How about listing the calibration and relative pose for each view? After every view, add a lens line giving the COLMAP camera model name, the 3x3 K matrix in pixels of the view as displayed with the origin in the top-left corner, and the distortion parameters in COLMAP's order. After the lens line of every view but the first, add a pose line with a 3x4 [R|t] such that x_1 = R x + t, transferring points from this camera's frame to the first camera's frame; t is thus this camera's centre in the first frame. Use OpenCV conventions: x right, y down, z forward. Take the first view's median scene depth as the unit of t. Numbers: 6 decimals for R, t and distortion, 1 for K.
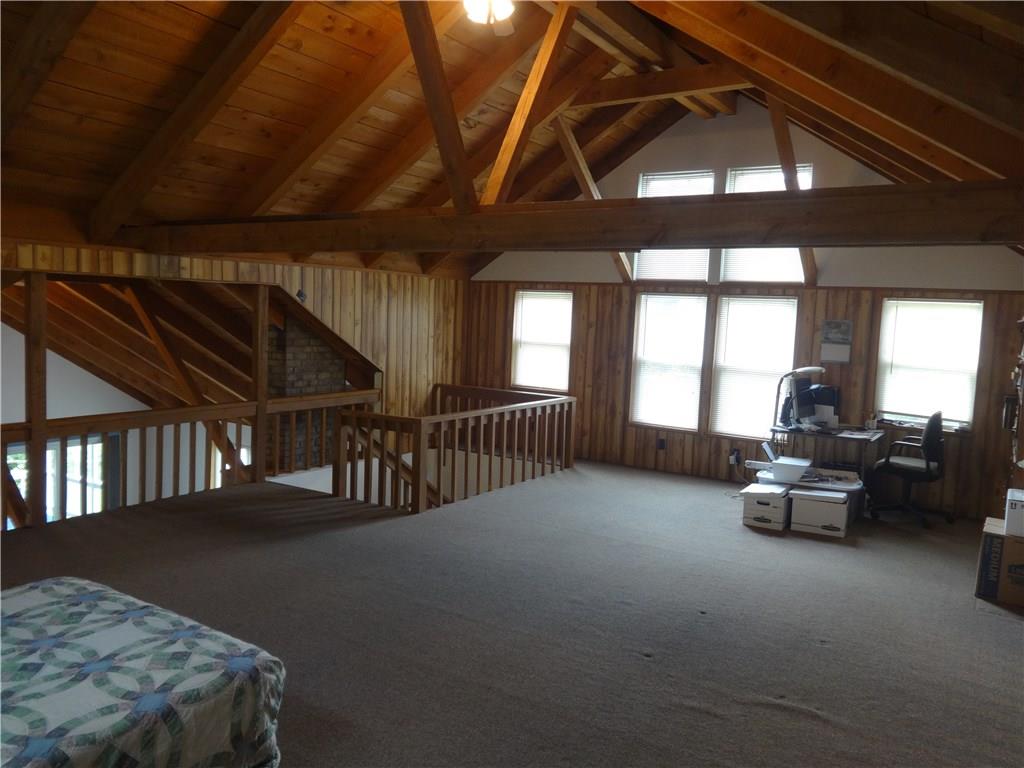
lens RADIAL K [[771.4, 0, 510.6], [0, 771.4, 385.7], [0, 0, 1]] dist [0.010703, -0.001713]
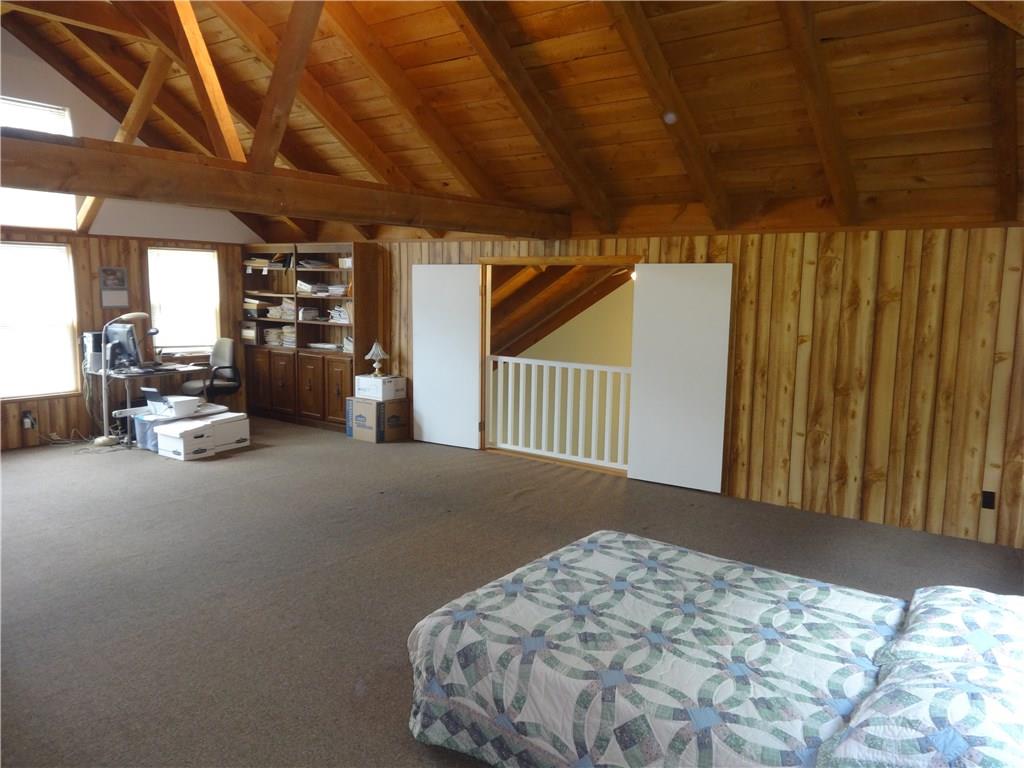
lens RADIAL K [[771.4, 0, 511.7], [0, 771.4, 385.7], [0, 0, 1]] dist [0.010703, -0.001713]
pose [[0.081231, -0.174311, 0.981334, -0.658006], [0.084644, 0.982238, 0.167465, -0.062663], [-0.993095, 0.069461, 0.094542, 0.405047]]
